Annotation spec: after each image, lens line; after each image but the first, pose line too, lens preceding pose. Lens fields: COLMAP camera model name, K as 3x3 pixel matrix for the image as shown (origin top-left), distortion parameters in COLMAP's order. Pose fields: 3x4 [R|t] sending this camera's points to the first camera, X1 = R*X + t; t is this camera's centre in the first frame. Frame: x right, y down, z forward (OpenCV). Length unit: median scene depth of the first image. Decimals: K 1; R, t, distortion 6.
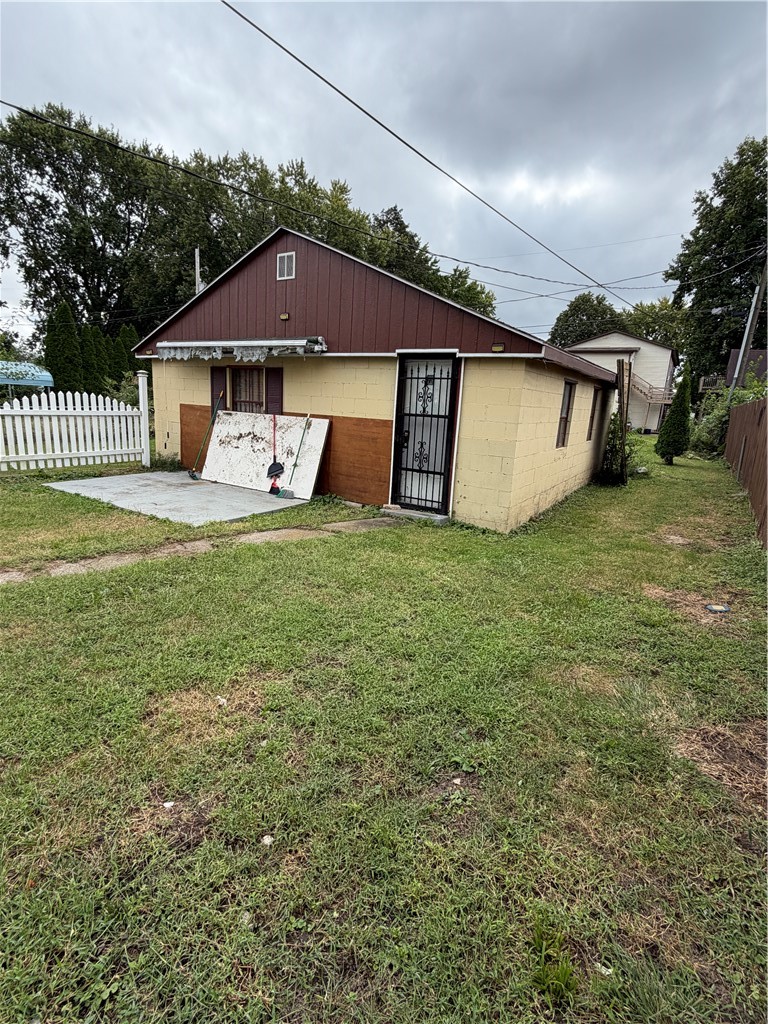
lens RADIAL K [[460.3, 0, 382.9], [0, 460.3, 499.4], [0, 0, 1]] dist [-0.000356, 0.000349]
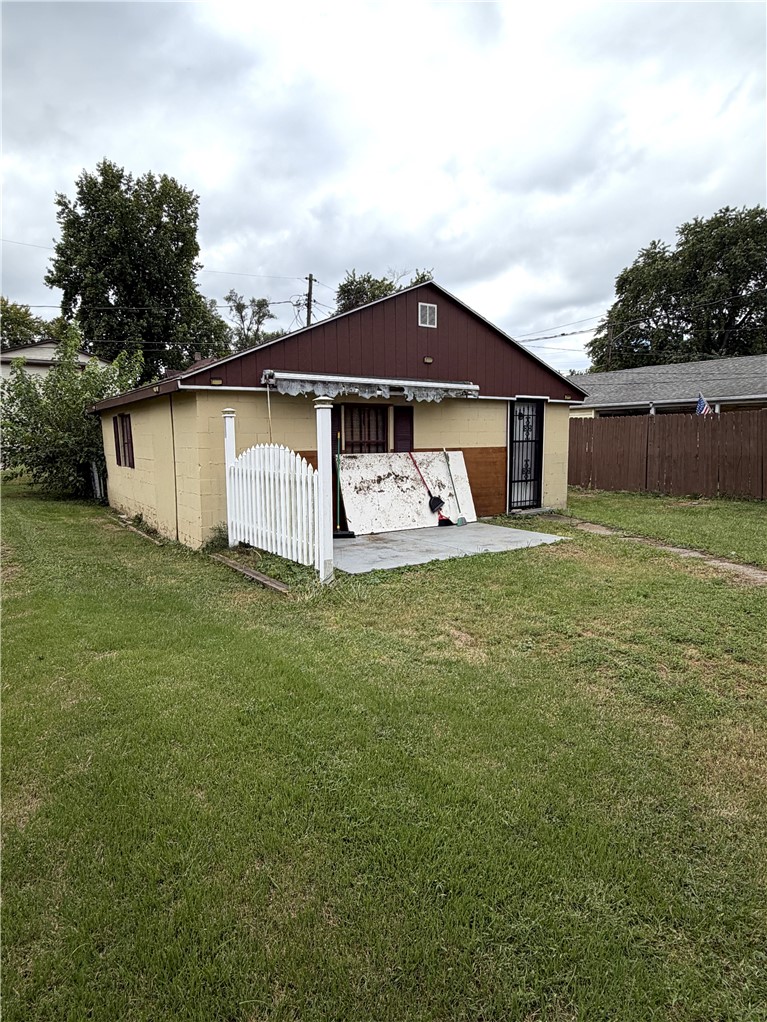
lens RADIAL K [[569.8, 0, 383.5], [0, 569.8, 511.0], [0, 0, 1]] dist [-0.001363, -0.000149]
pose [[0.437556, -0.168223, 0.883315, -1.436473], [0.222217, 0.972104, 0.075056, -0.172121], [-0.871300, 0.163447, 0.462732, 0.514978]]
